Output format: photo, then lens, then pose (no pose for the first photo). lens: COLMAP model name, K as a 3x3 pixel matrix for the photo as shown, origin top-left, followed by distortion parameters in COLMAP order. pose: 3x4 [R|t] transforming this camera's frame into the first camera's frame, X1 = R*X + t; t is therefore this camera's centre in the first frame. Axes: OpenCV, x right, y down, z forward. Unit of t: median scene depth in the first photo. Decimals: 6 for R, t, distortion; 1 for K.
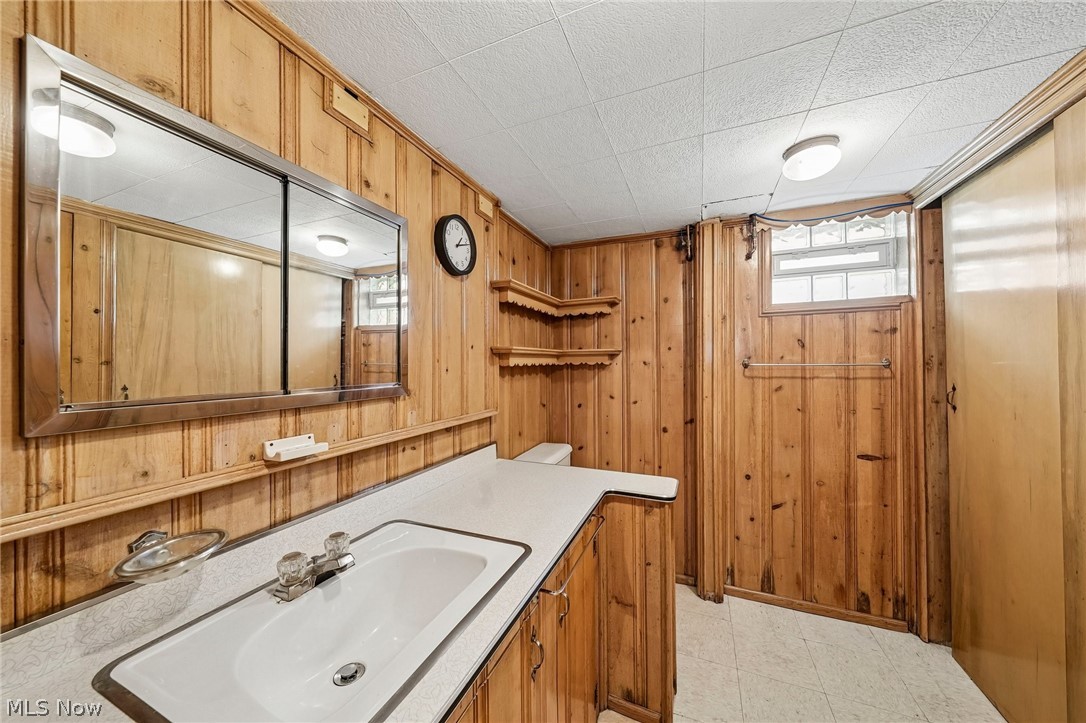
lens RADIAL K [[371.4, 0, 542.7], [0, 371.4, 359.3], [0, 0, 1]] dist [-0.002234, -0.000049]
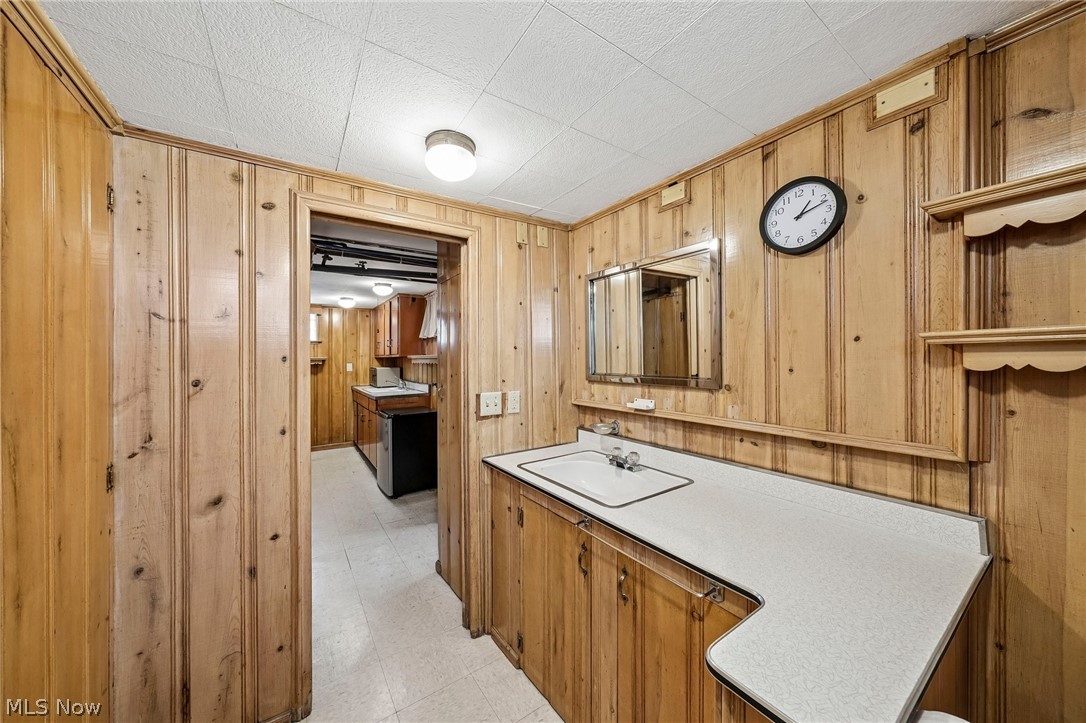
lens RADIAL K [[371.4, 0, 543.9], [0, 371.4, 358.2], [0, 0, 1]] dist [-0.002234, -0.000049]
pose [[-0.533431, 0.013040, -0.845743, 0.840042], [0.023951, 0.999713, 0.000307, -0.012467], [0.845505, -0.020093, -0.533590, 1.065834]]
